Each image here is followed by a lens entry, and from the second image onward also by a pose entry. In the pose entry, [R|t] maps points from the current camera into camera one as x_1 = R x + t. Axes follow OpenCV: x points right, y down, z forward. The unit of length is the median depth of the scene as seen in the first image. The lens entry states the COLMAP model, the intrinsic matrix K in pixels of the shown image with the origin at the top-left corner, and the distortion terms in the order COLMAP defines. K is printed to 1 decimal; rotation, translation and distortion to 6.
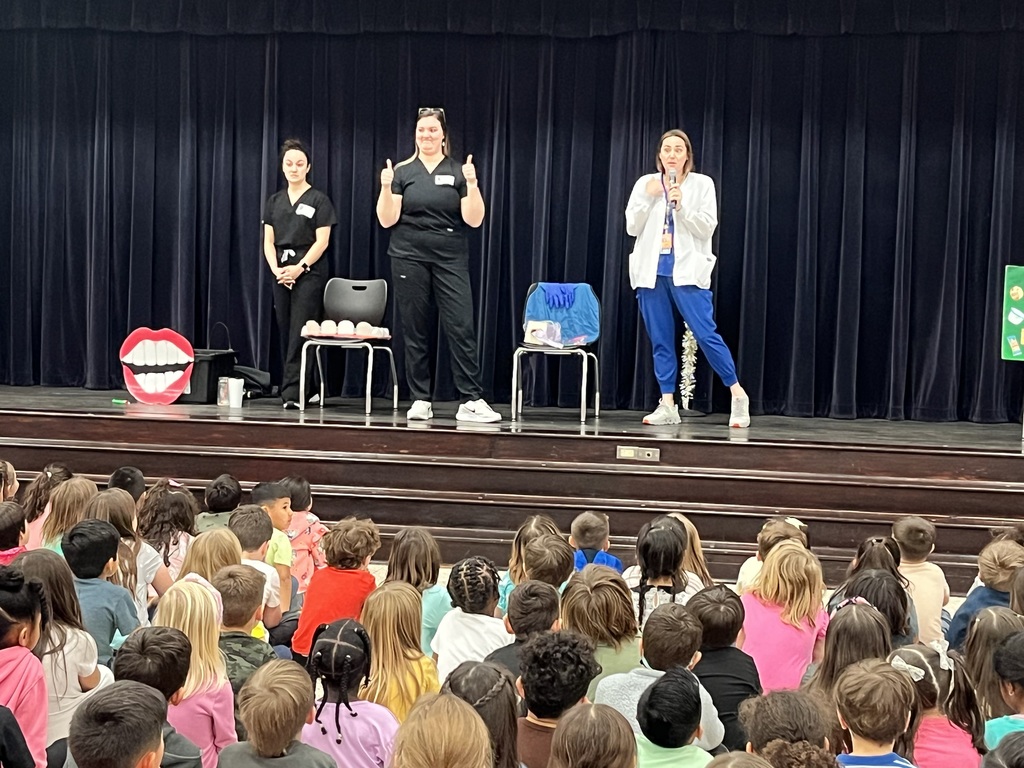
lens RADIAL K [[1928.5, 0, 512.0], [0, 1928.5, 384.0], [0, 0, 1]] dist [0.198312, -0.066858]
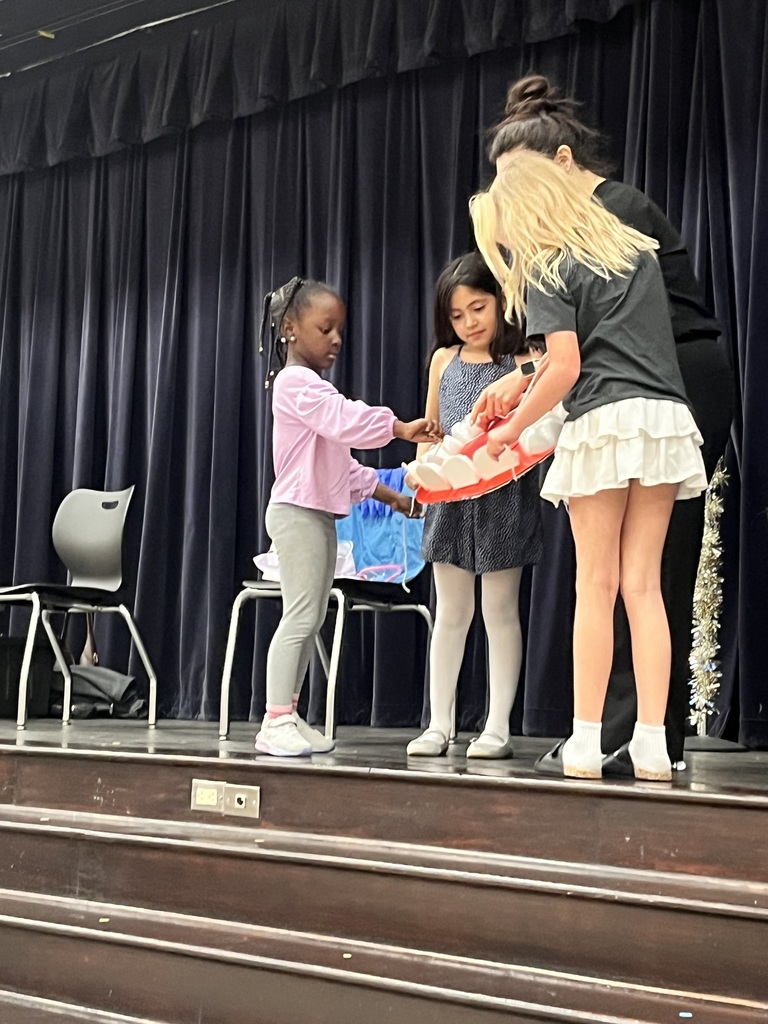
lens RADIAL K [[1928.5, 0, 384.0], [0, 1928.5, 512.0], [0, 0, 1]] dist [0.198312, -0.066858]
pose [[0.839043, -0.057373, -0.541032, 0.333589], [-0.017950, 0.990964, -0.132921, 0.029581], [0.543769, 0.121238, 0.830432, 0.647320]]
